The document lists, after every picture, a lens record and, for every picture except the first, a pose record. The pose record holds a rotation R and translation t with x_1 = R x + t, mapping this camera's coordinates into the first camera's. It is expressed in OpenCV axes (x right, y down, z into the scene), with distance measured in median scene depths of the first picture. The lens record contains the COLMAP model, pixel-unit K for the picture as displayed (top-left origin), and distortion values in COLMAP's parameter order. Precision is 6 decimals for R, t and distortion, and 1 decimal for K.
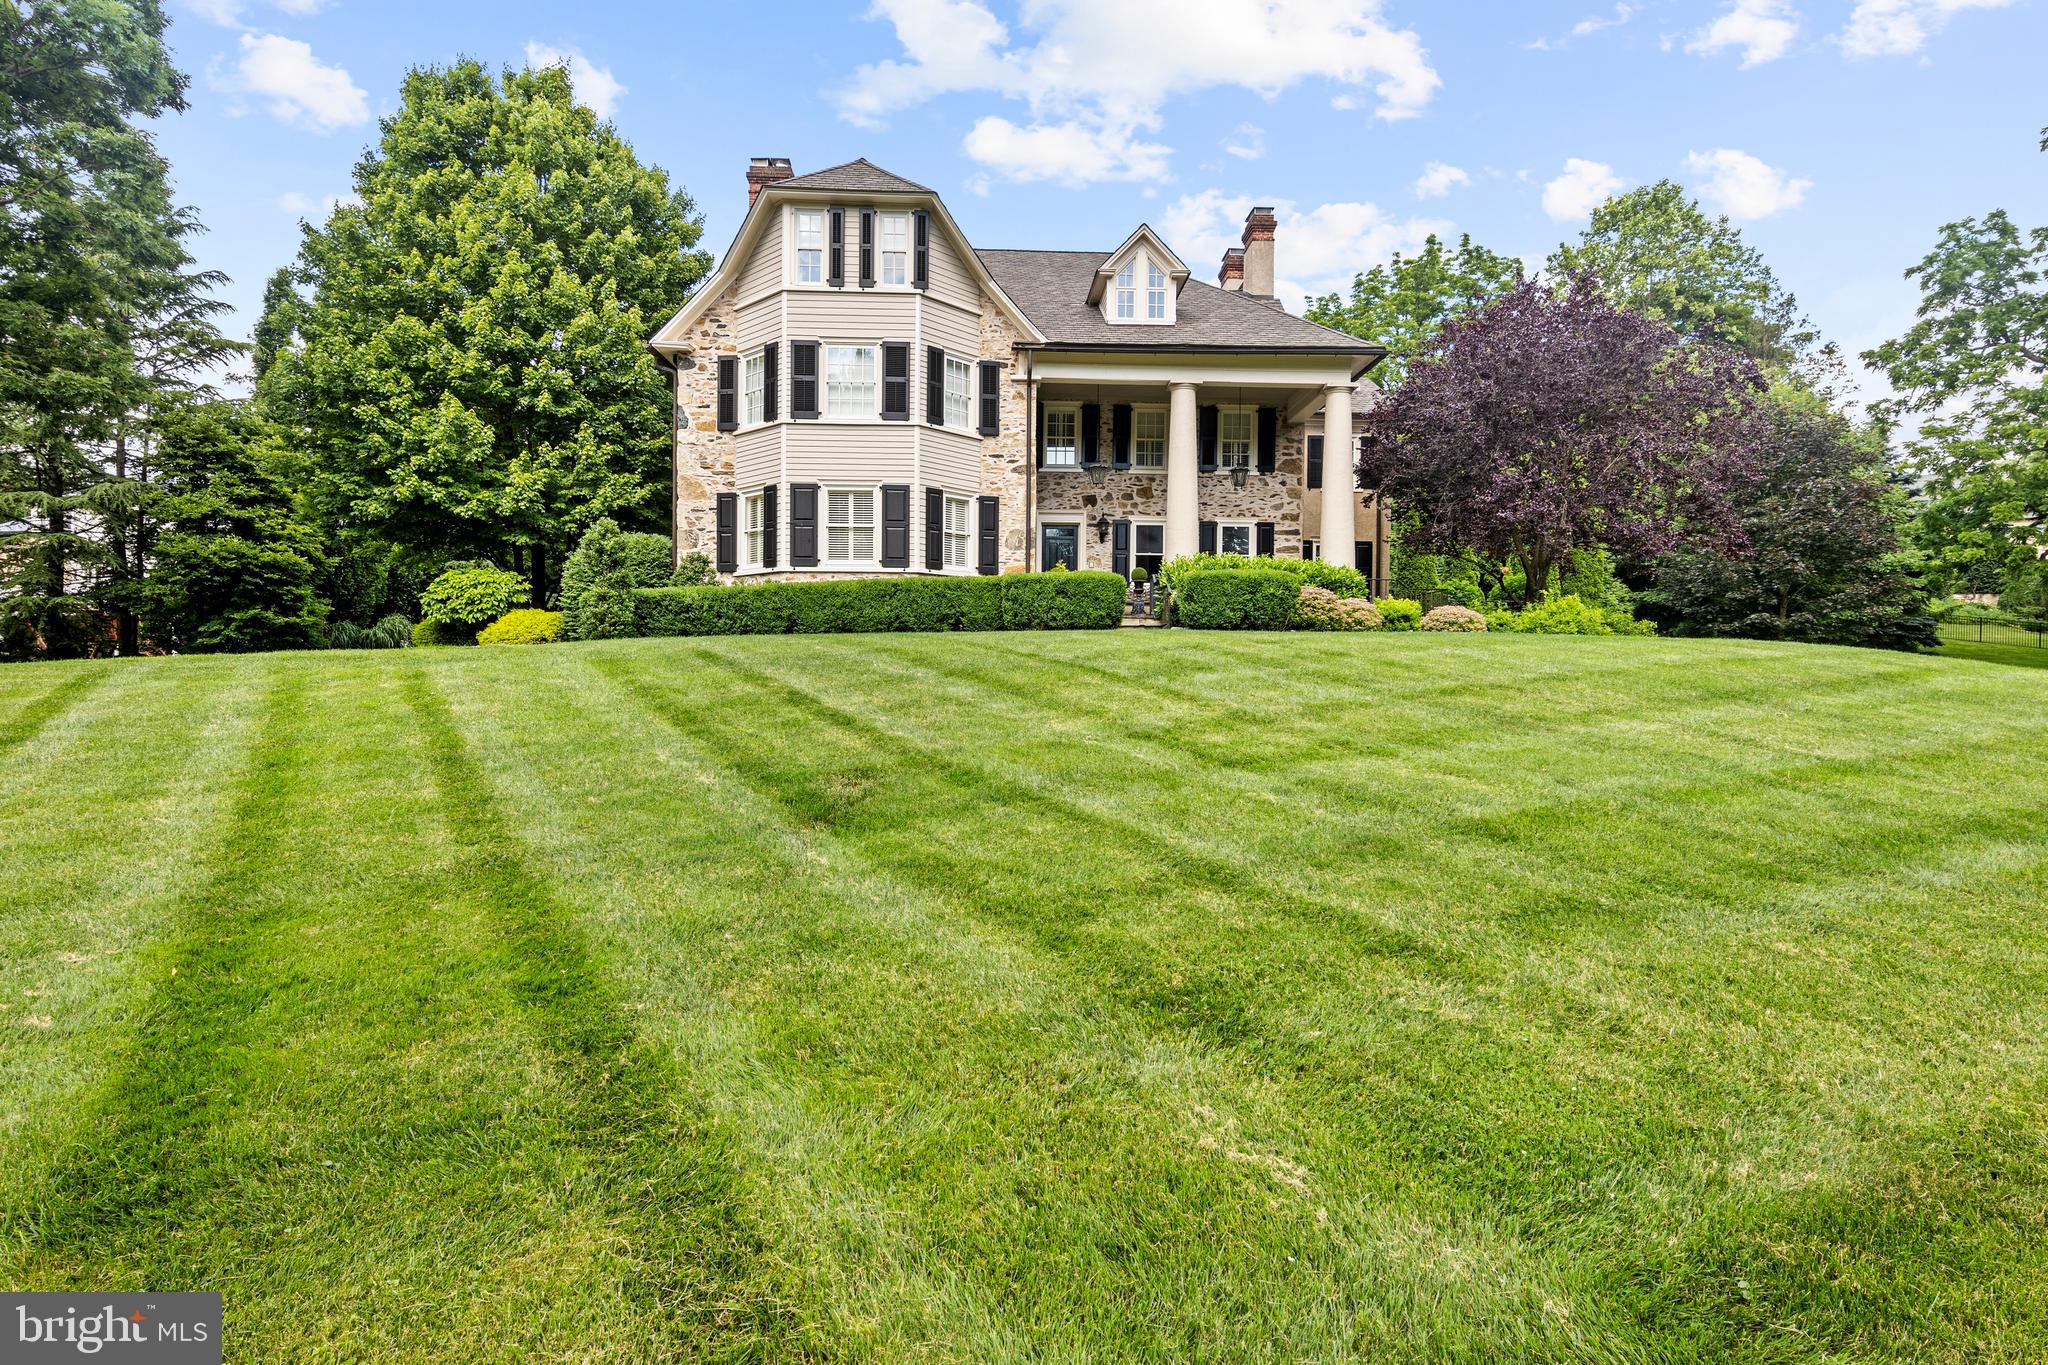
lens RADIAL K [[1053.6, 0, 1024.0], [0, 1053.6, 682.5], [0, 0, 1]] dist [-0.001824, -0.001332]
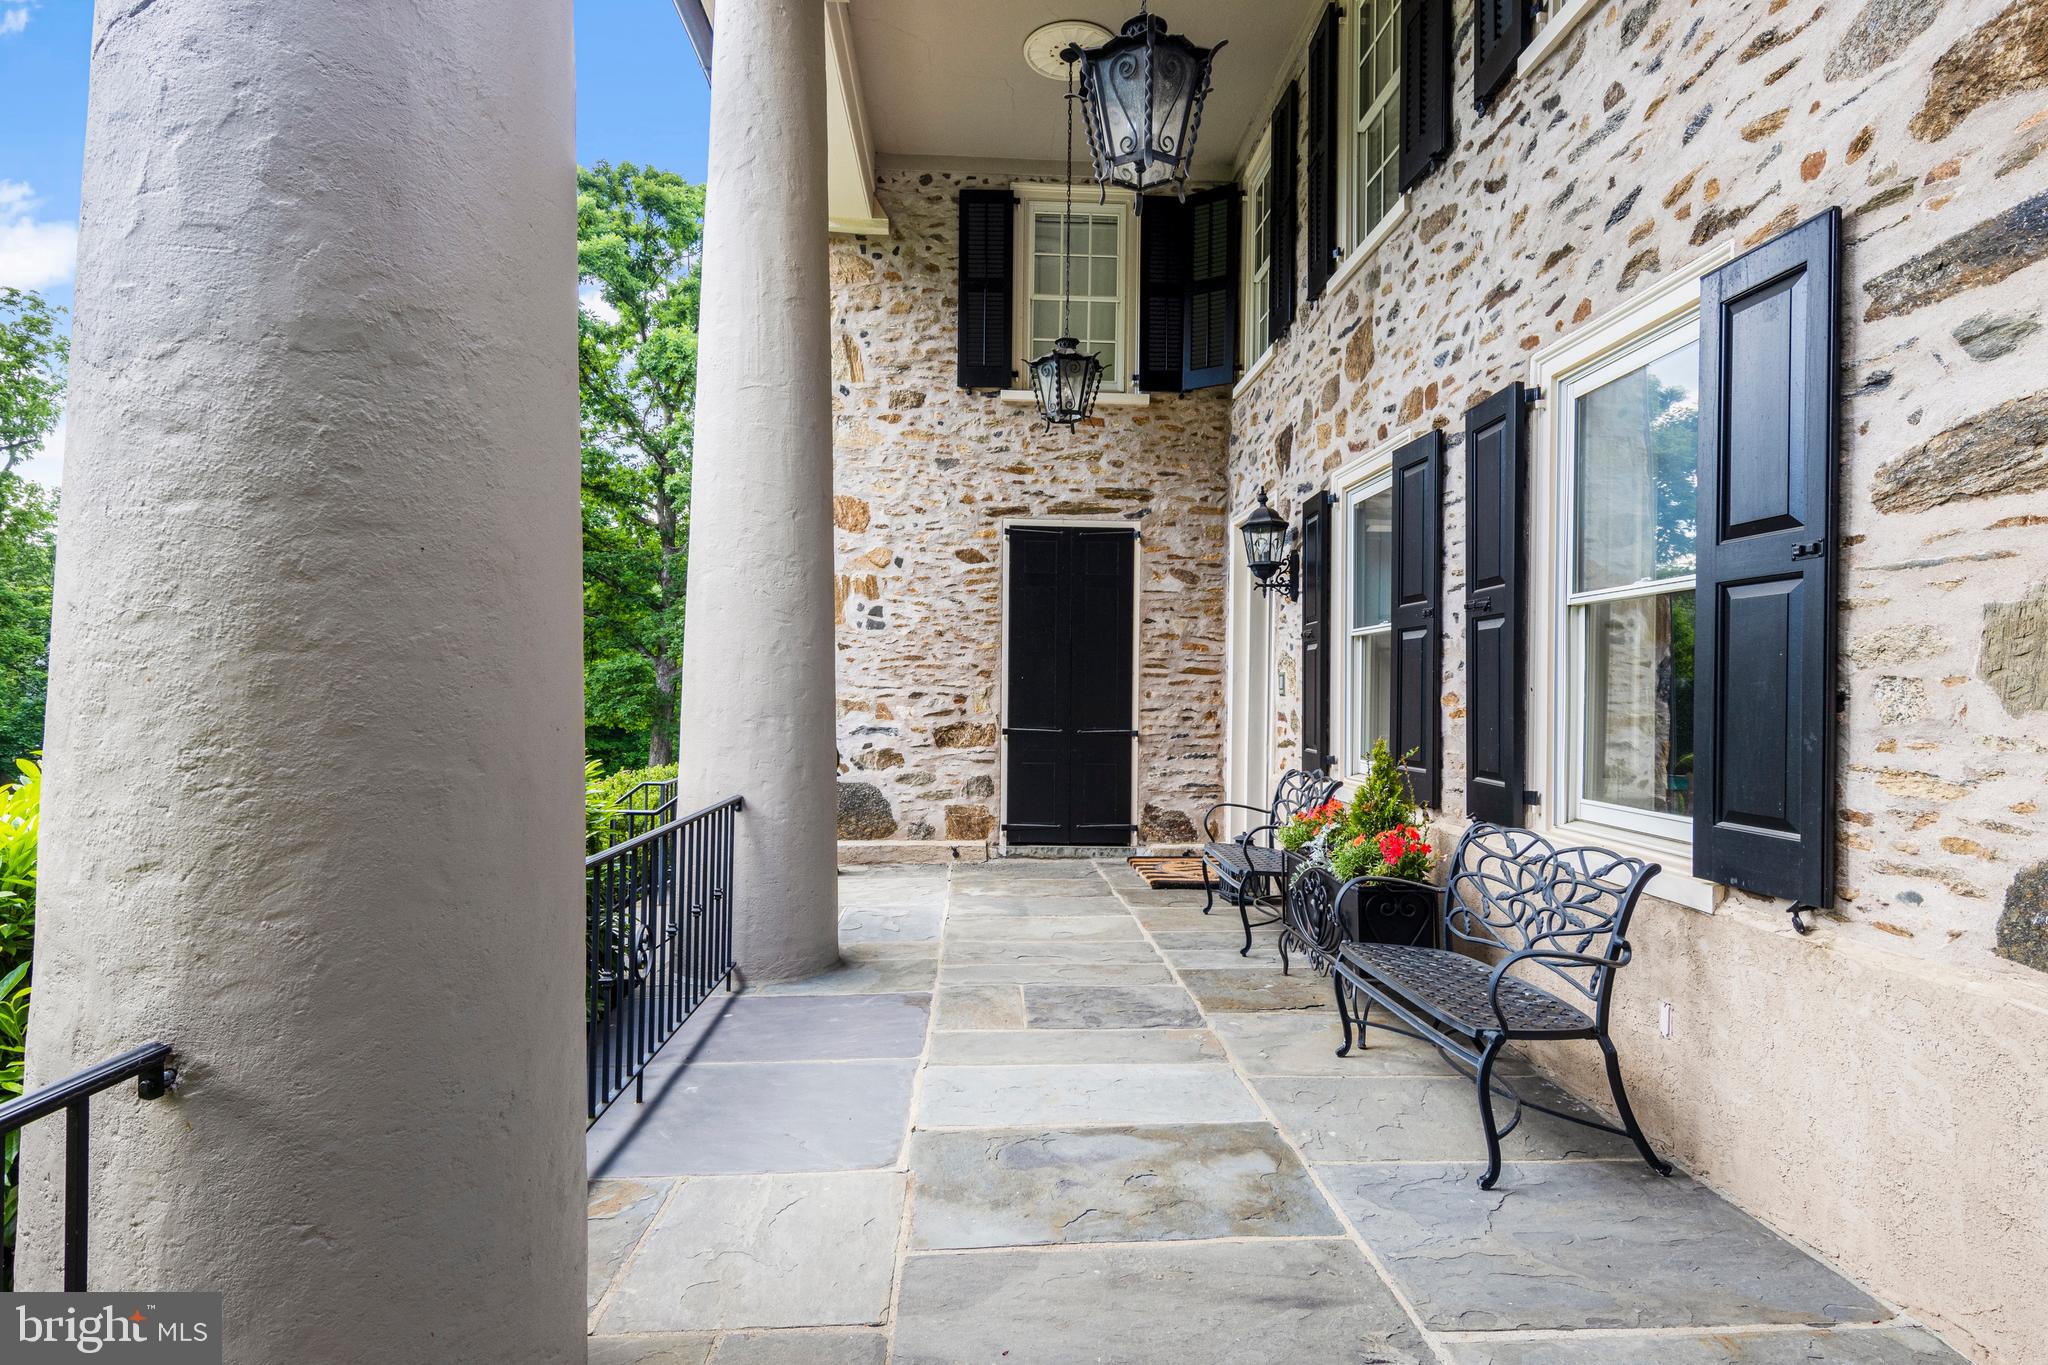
lens RADIAL K [[1053.6, 0, 1024.0], [0, 1053.6, 682.5], [0, 0, 1]] dist [-0.001824, -0.001332]
pose [[0.011013, -0.017125, -0.999793, 0.381504], [-0.018549, 0.999678, -0.017327, -0.122888], [0.999767, 0.018736, 0.010692, 1.071051]]
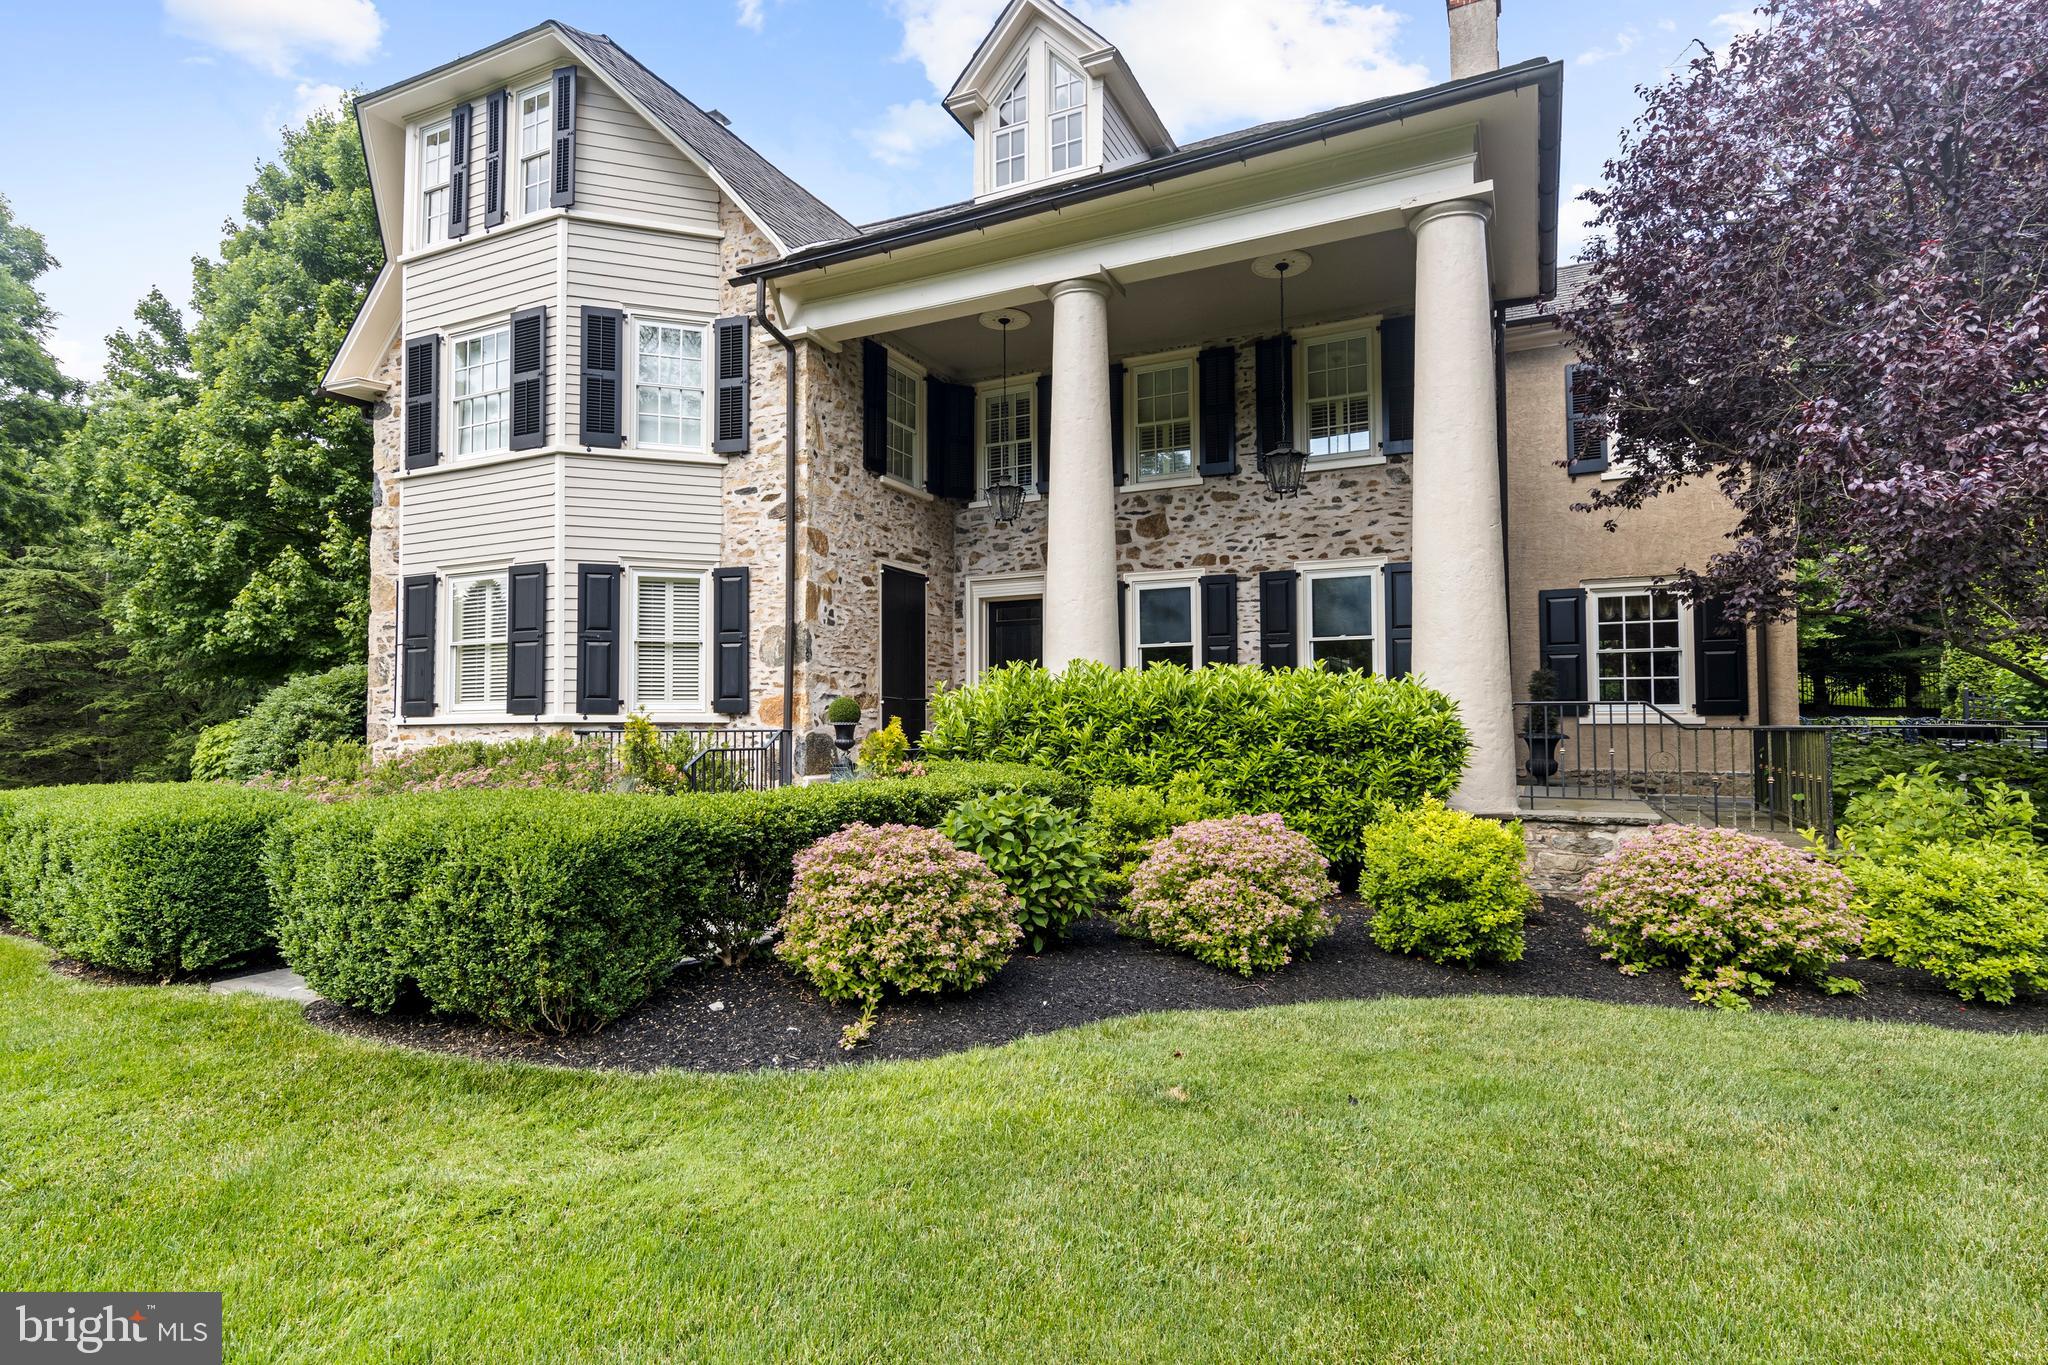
lens RADIAL K [[1053.6, 0, 1024.0], [0, 1053.6, 682.5], [0, 0, 1]] dist [-0.001824, -0.001332]
pose [[0.878736, -0.033116, -0.476158, 0.345962], [0.007099, 0.998387, -0.056336, -0.088234], [0.477256, 0.046124, 0.877553, 0.608087]]
